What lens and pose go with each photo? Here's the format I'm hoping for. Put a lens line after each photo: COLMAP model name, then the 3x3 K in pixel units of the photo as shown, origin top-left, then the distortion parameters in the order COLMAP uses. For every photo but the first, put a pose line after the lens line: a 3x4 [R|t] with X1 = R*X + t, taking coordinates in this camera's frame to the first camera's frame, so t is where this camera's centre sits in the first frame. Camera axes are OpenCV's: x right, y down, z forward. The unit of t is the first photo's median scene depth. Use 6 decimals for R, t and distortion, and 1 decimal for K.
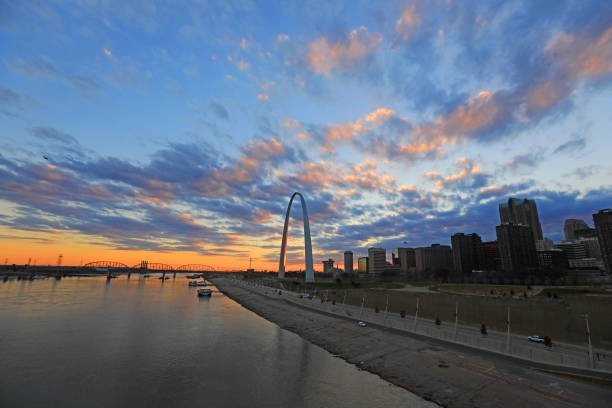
lens RADIAL K [[280.2, 0, 306.0], [0, 280.2, 204.0], [0, 0, 1]] dist [-0.050151, 0.021101]
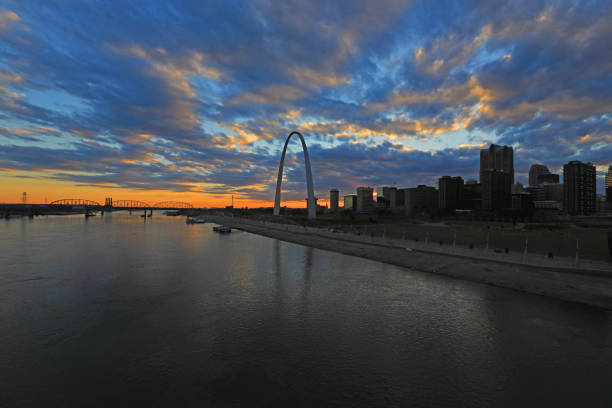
lens RADIAL K [[285.3, 0, 306.0], [0, 285.3, 204.0], [0, 0, 1]] dist [-0.027674, 0.001196]
pose [[0.994515, 0.003501, 0.104532, -0.115718], [-0.026467, 0.975332, 0.219149, -0.019474], [-0.101187, -0.220713, 0.970076, -0.064035]]
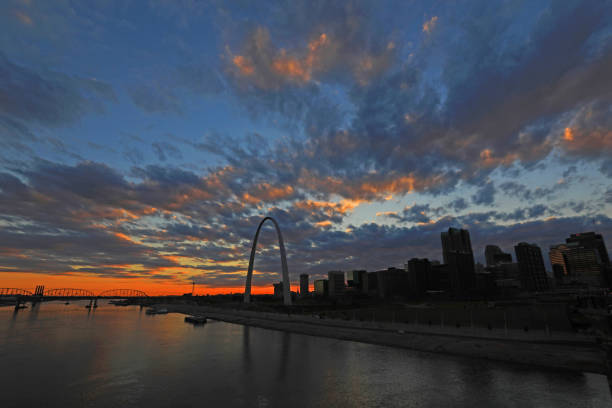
lens RADIAL K [[292.0, 0, 306.0], [0, 292.0, 204.0], [0, 0, 1]] dist [-0.027318, 0.001056]
pose [[0.973679, 0.043342, 0.223766, -0.165351], [-0.029507, 0.997461, -0.064810, -0.029370], [-0.226007, 0.056502, 0.972486, -0.097696]]
